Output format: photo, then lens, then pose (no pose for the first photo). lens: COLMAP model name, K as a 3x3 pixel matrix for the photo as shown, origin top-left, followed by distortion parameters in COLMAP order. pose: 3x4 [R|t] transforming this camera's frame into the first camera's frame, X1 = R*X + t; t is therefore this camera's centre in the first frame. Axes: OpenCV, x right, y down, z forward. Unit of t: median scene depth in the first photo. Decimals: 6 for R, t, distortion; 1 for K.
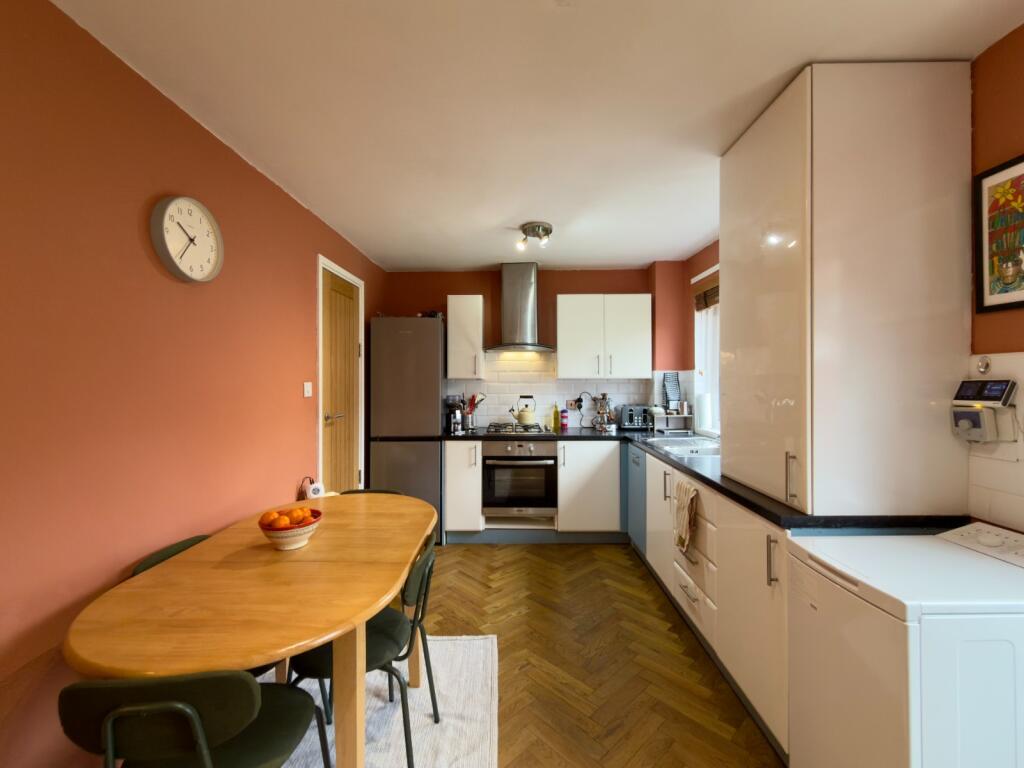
lens RADIAL K [[431.1, 0, 512.0], [0, 431.1, 384.0], [0, 0, 1]] dist [0.000865, 0.000375]
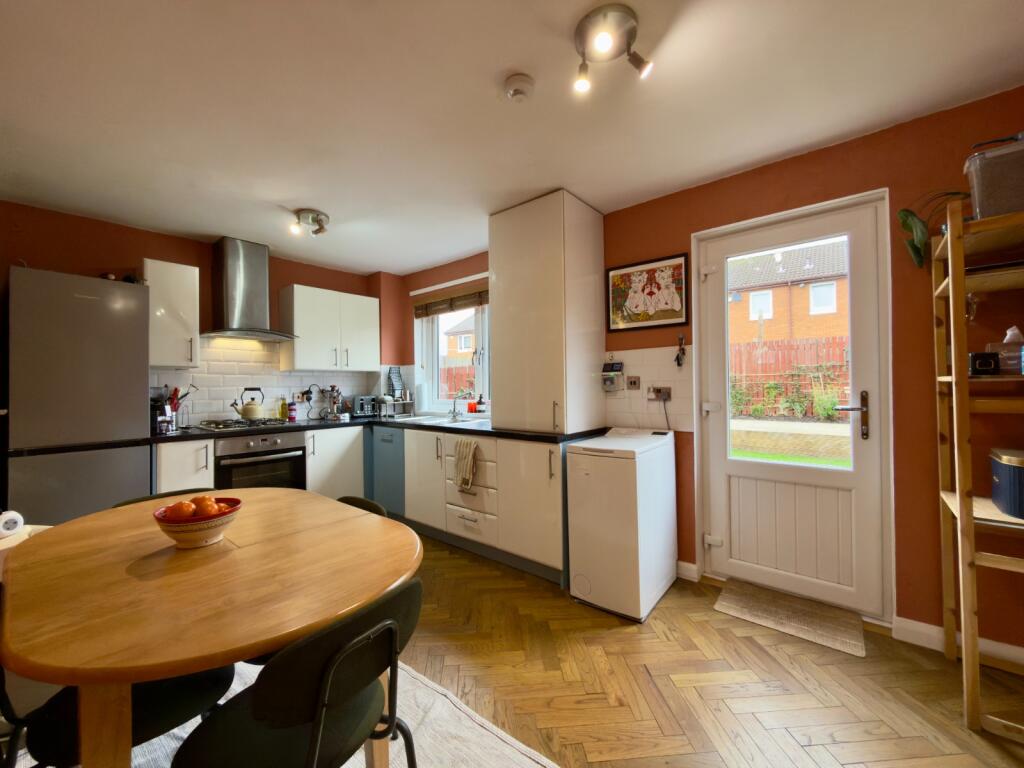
lens RADIAL K [[407.7, 0, 512.0], [0, 407.7, 384.0], [0, 0, 1]] dist [0.000450, 0.000068]
pose [[0.634544, -0.001362, 0.772885, -0.304783], [0.017354, 0.999771, -0.012486, 0.042054], [-0.772692, 0.021336, 0.634423, 0.030197]]
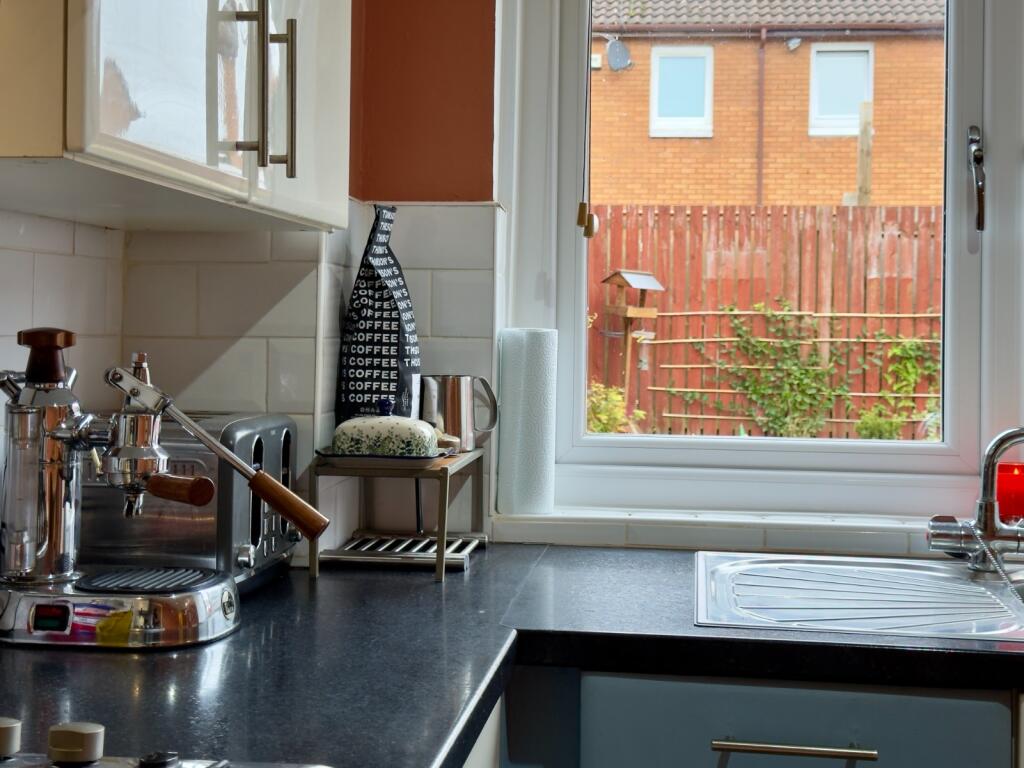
lens RADIAL K [[1447.6, 0, 512.0], [0, 1447.6, 384.0], [0, 0, 1]] dist [0.057722, -0.003717]
pose [[0.111258, -0.030754, 0.993316, -0.182076], [-0.006620, 0.999476, 0.031686, 0.025589], [-0.993770, -0.010101, 0.110996, 0.903702]]
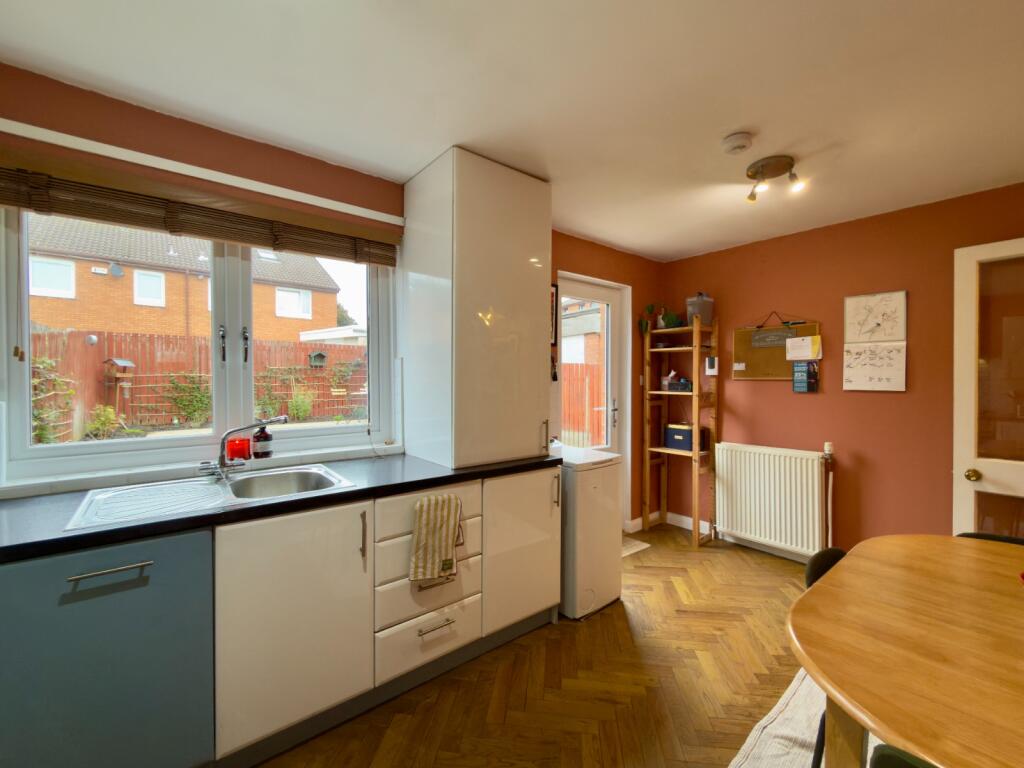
lens RADIAL K [[431.1, 0, 512.0], [0, 431.1, 384.0], [0, 0, 1]] dist [0.000865, 0.000375]
pose [[-0.635080, -0.005506, 0.772427, -0.194153], [0.009271, 0.999848, 0.014750, 0.001842], [-0.772391, 0.016529, -0.634932, 0.836886]]
